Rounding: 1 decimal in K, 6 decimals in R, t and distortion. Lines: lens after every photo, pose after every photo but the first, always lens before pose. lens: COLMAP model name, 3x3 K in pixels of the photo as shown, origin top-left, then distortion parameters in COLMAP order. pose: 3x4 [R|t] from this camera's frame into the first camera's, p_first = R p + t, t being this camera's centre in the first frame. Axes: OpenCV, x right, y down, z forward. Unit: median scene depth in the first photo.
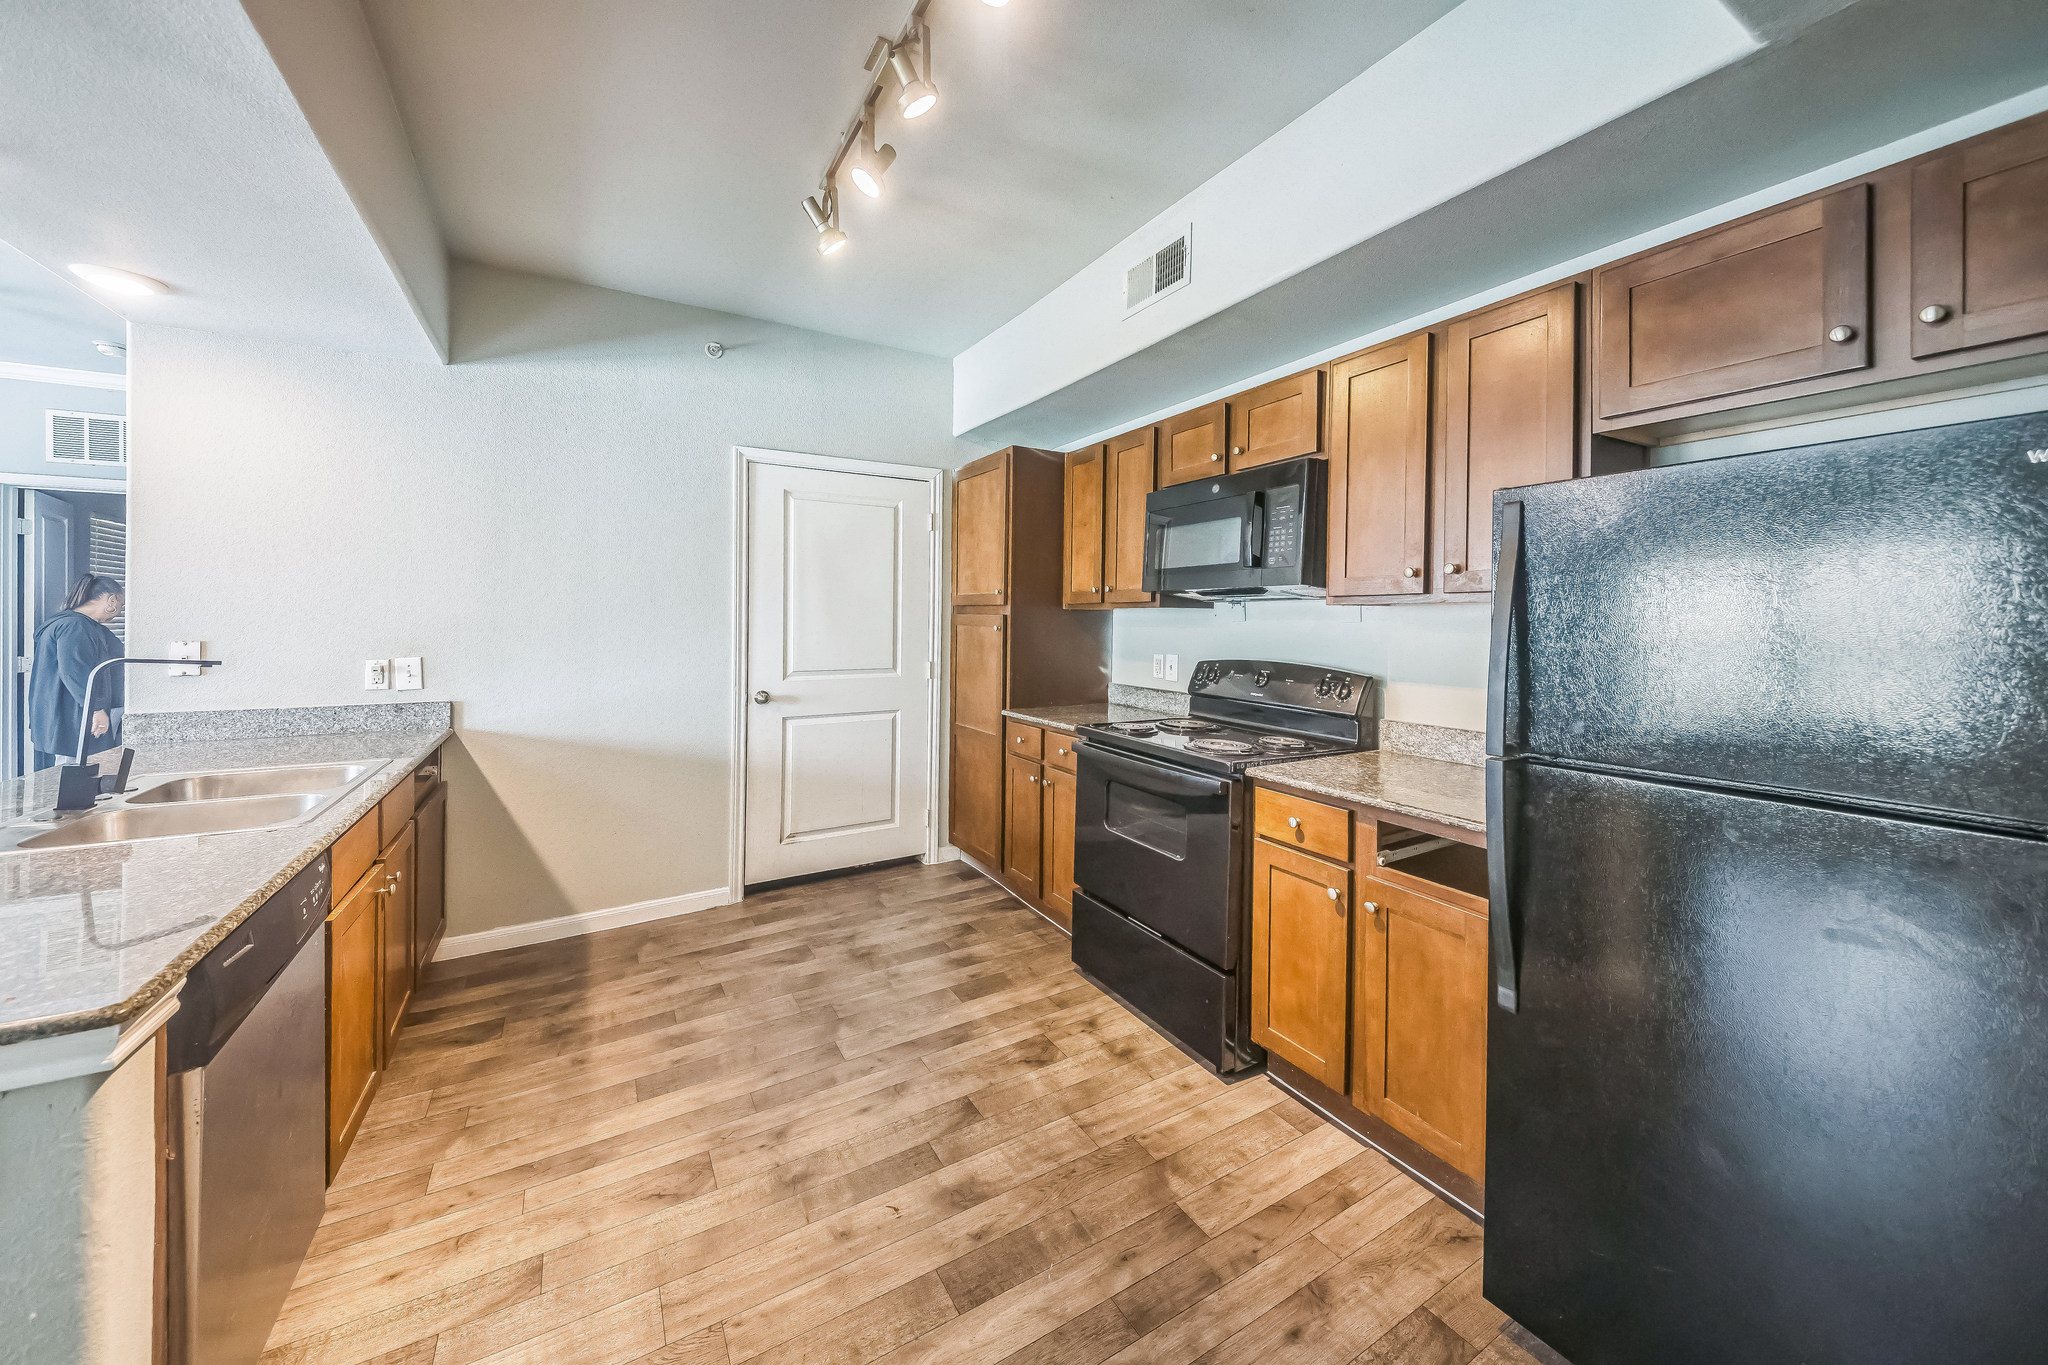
lens RADIAL K [[723.5, 0, 1013.9], [0, 723.5, 637.3], [0, 0, 1]] dist [0.023722, -0.009757]
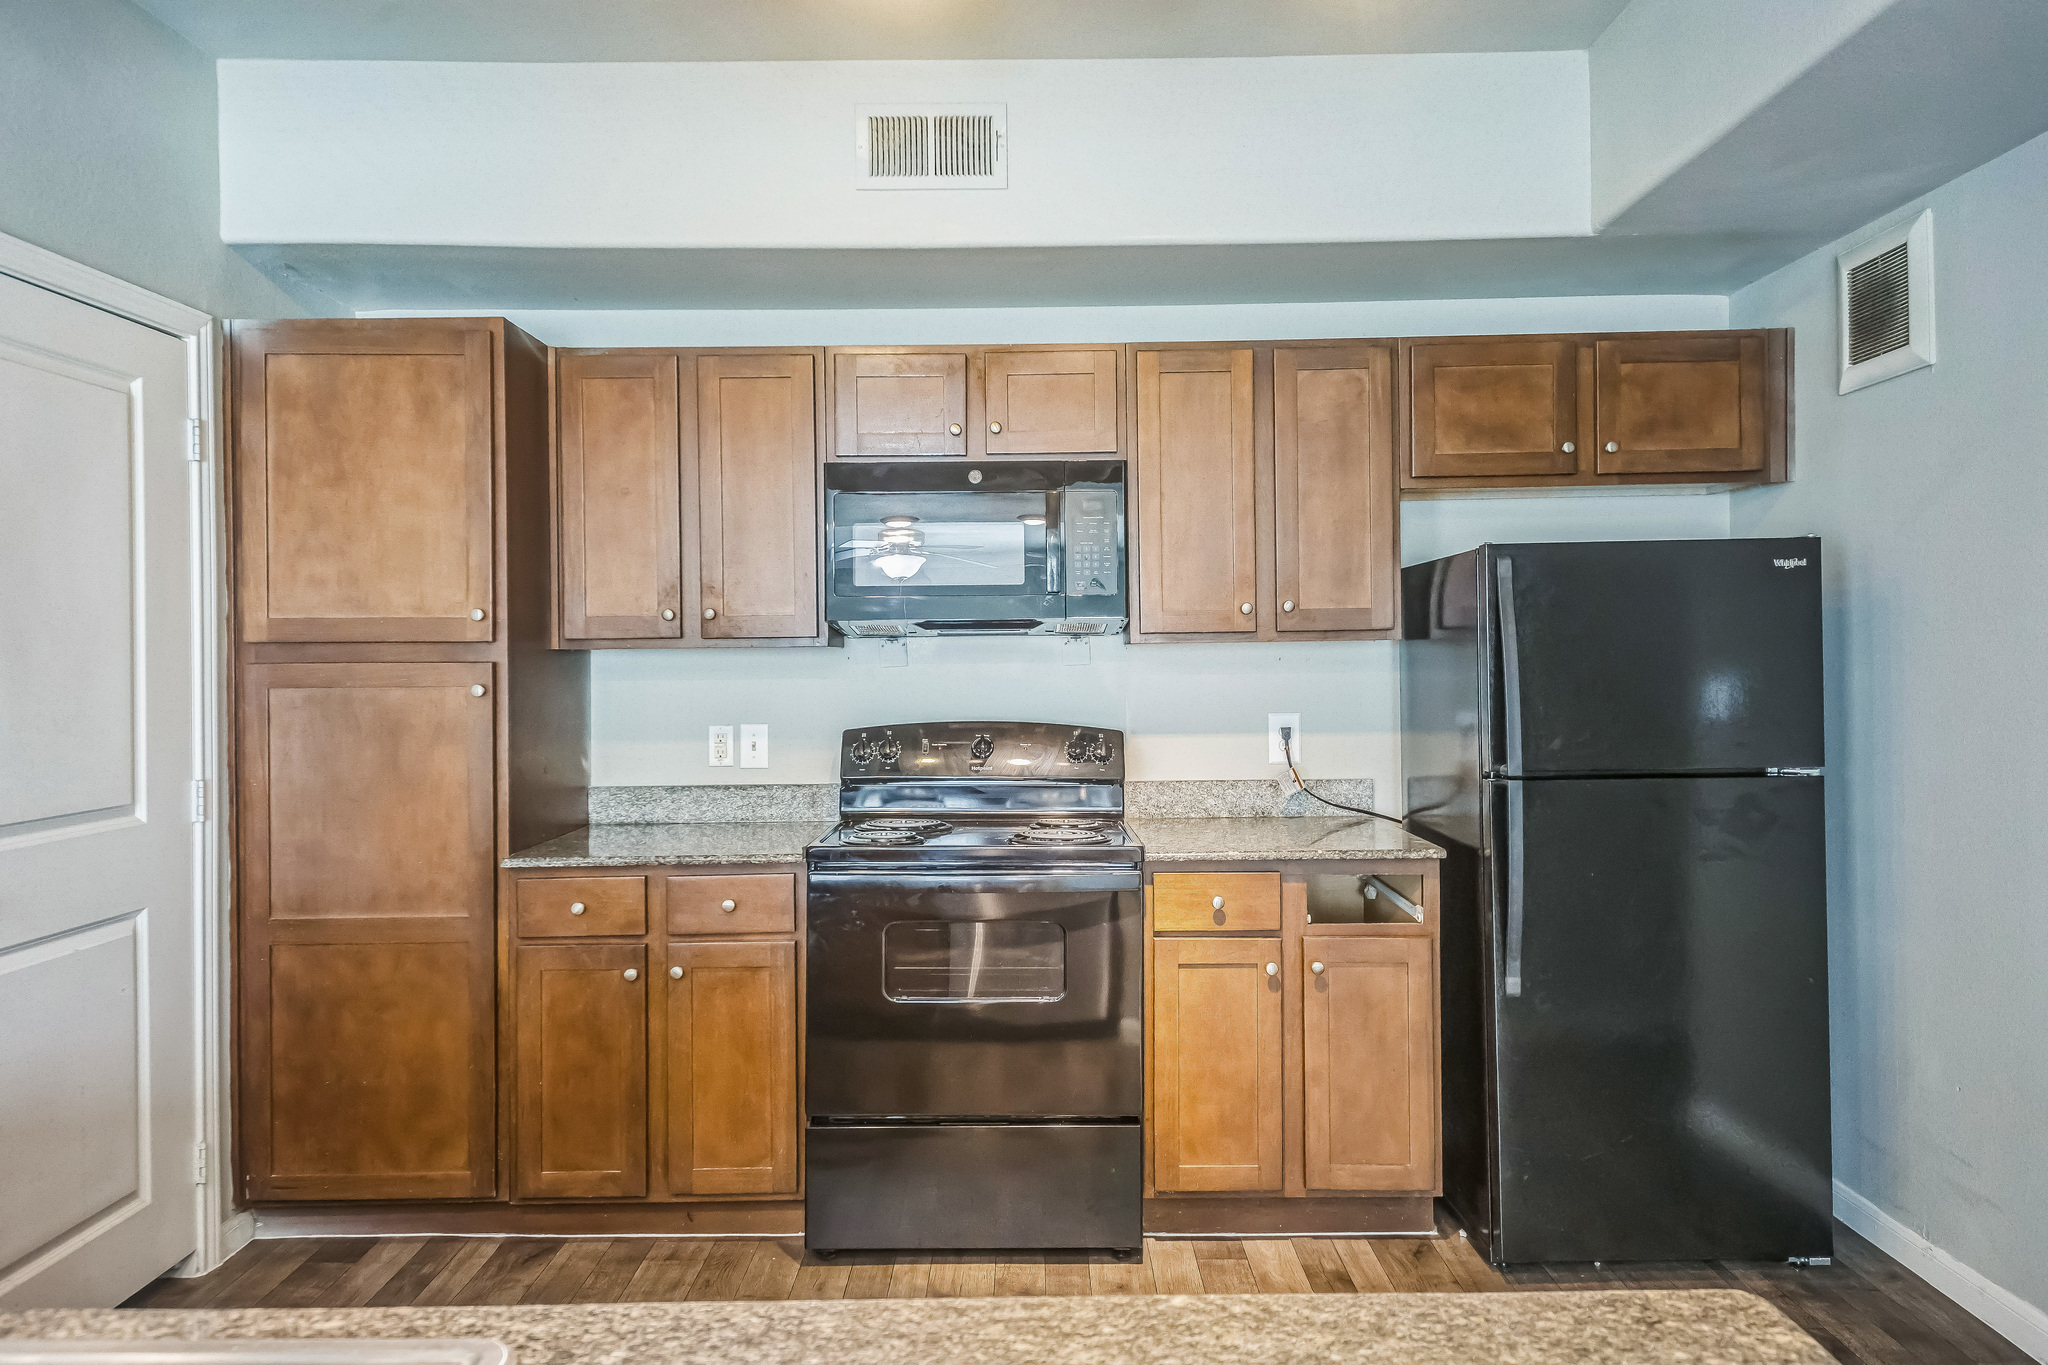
lens RADIAL K [[1375.1, 0, 1036.3], [0, 1375.1, 681.3], [0, 0, 1]] dist [0.005393, 0.000406]
pose [[0.492699, -0.028663, 0.869728, -0.768211], [0.037101, 0.999241, 0.011913, -0.019466], [-0.869409, 0.026398, 0.493388, 0.273217]]
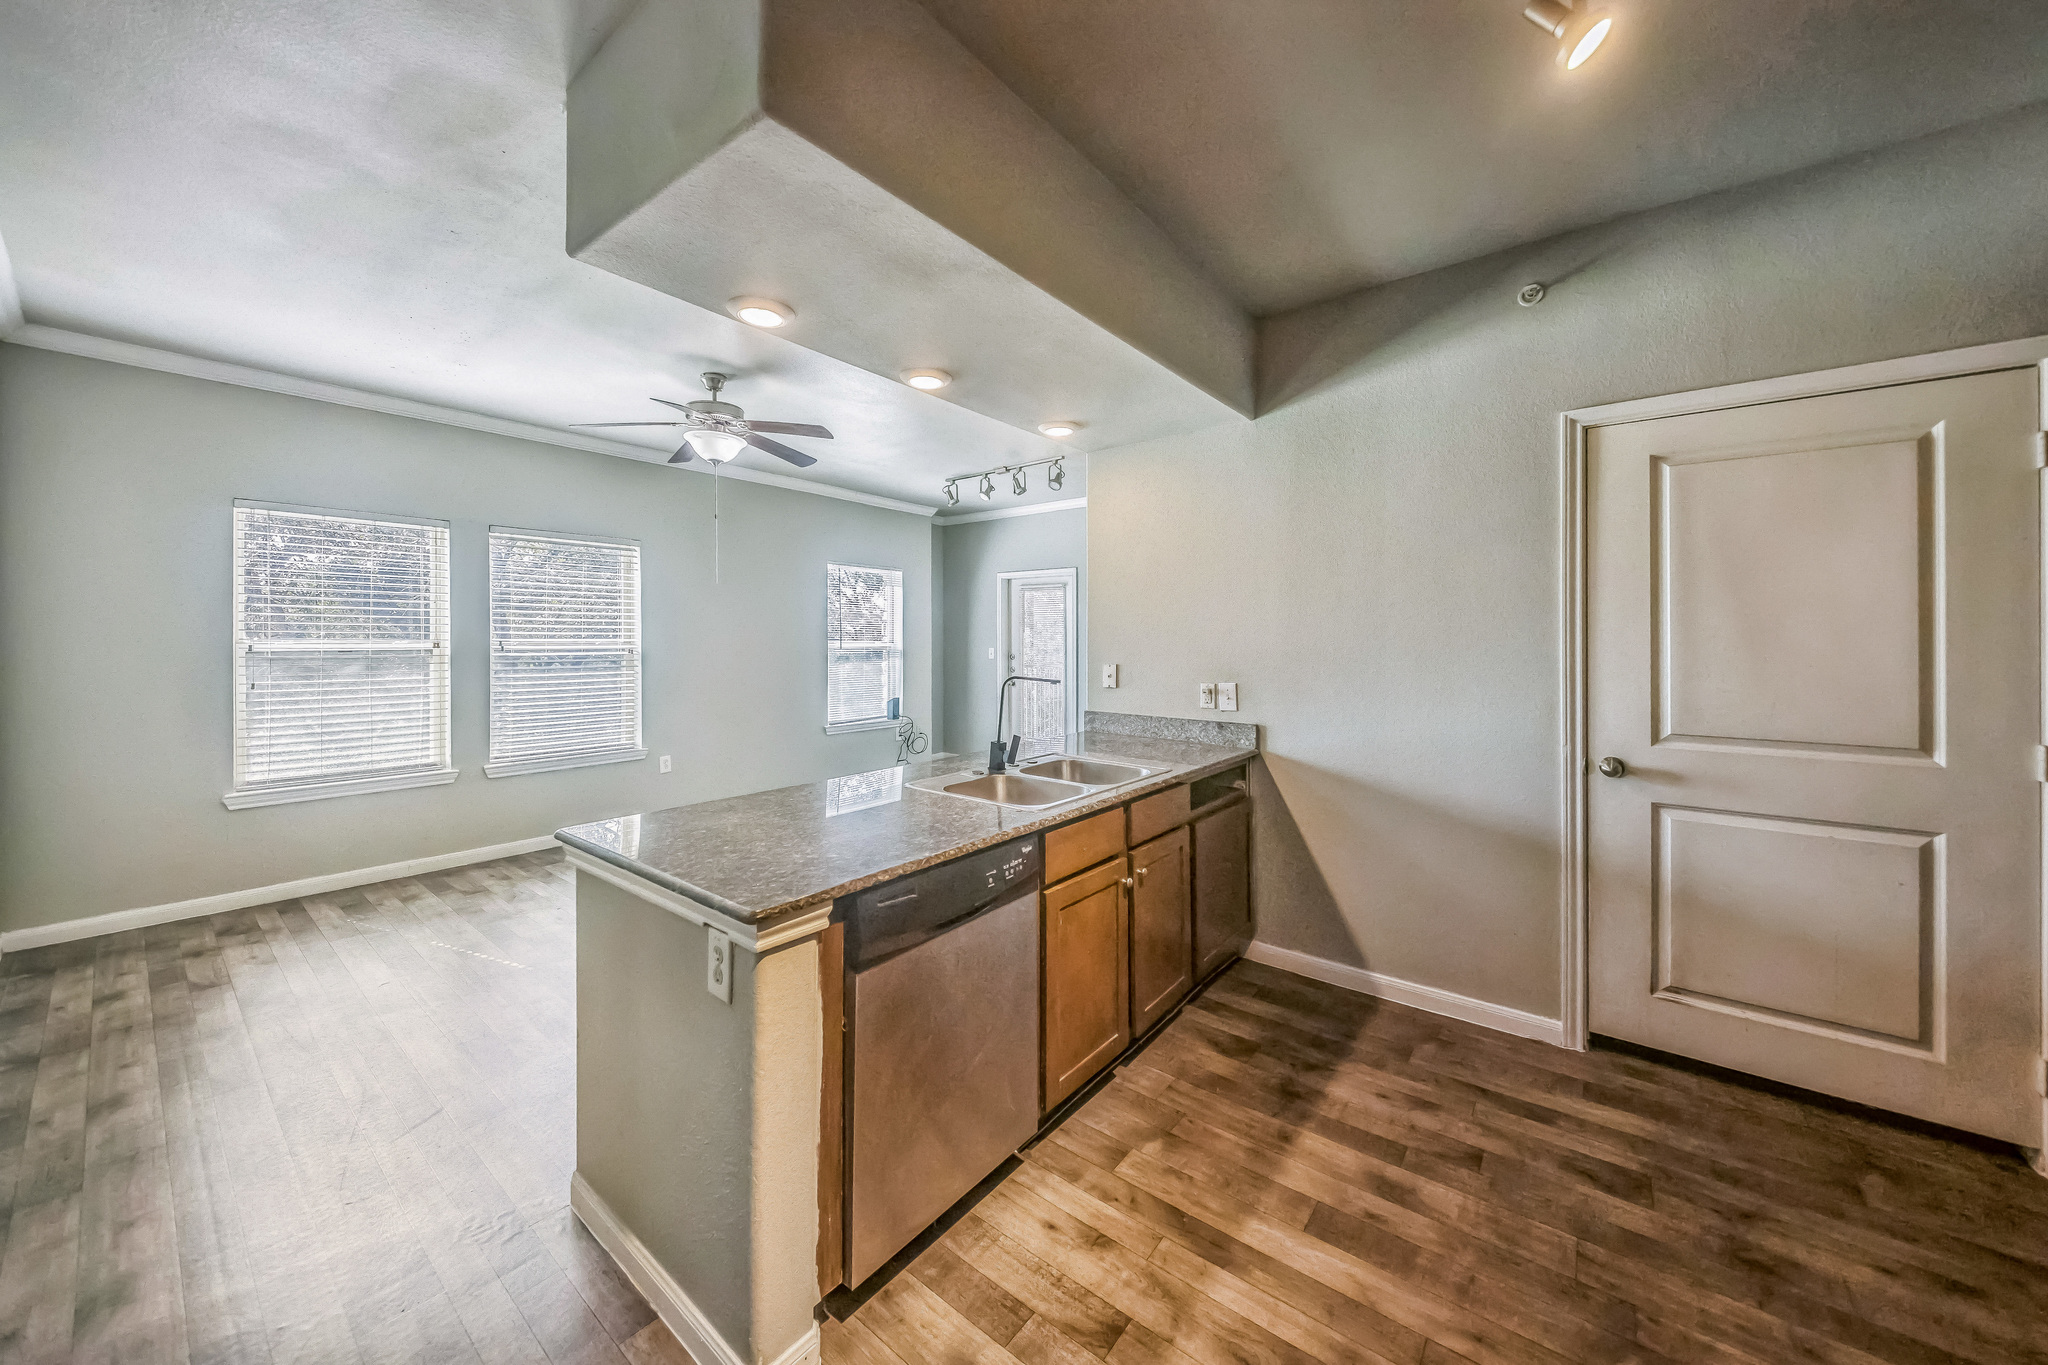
lens RADIAL K [[723.5, 0, 1013.9], [0, 723.5, 637.3], [0, 0, 1]] dist [0.023722, -0.009757]
pose [[0.368587, -0.007711, -0.929561, 0.109346], [-0.026369, 0.999476, -0.018747, -0.013506], [0.929219, 0.031422, 0.368191, 0.270920]]
